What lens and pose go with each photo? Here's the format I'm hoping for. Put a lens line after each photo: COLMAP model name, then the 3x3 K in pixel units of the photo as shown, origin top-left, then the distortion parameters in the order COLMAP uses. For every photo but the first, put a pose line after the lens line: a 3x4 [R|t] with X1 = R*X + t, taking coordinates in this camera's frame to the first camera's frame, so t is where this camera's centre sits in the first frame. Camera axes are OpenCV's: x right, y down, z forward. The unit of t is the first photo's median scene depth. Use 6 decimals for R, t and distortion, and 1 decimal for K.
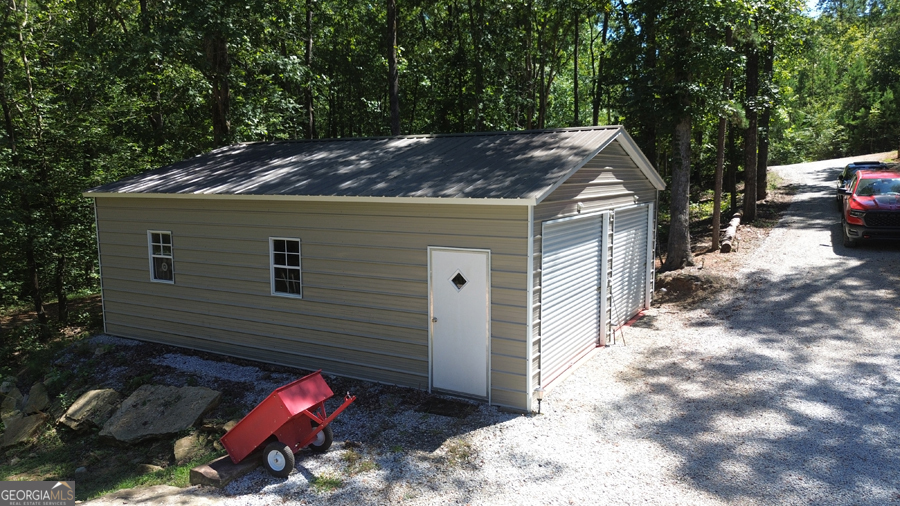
lens RADIAL K [[665.9, 0, 450.5], [0, 665.9, 252.9], [0, 0, 1]] dist [0.010476, 0.002540]
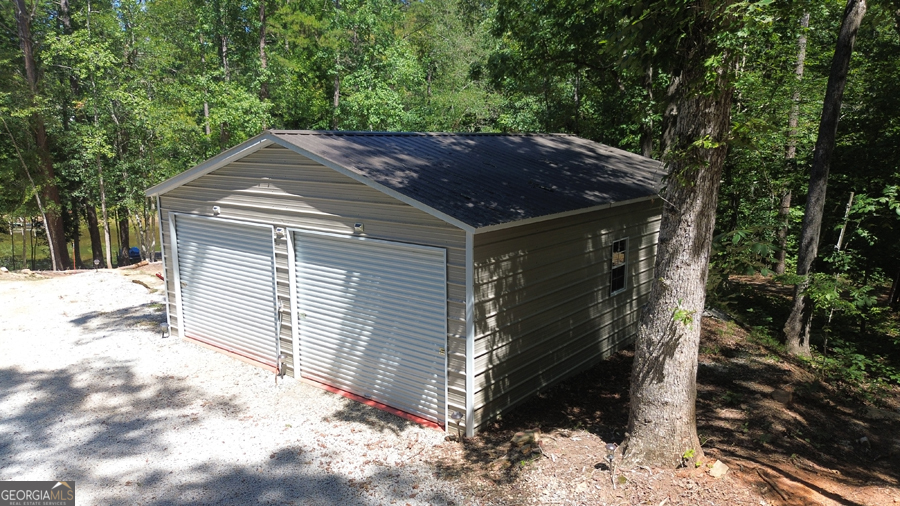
lens RADIAL K [[665.9, 0, 450.9], [0, 665.9, 252.8], [0, 0, 1]] dist [0.010476, 0.002540]
pose [[-0.141586, 0.189937, -0.971533, 1.204558], [-0.148525, 0.966235, 0.210546, -0.289349], [0.978720, 0.174108, -0.108595, 1.554751]]
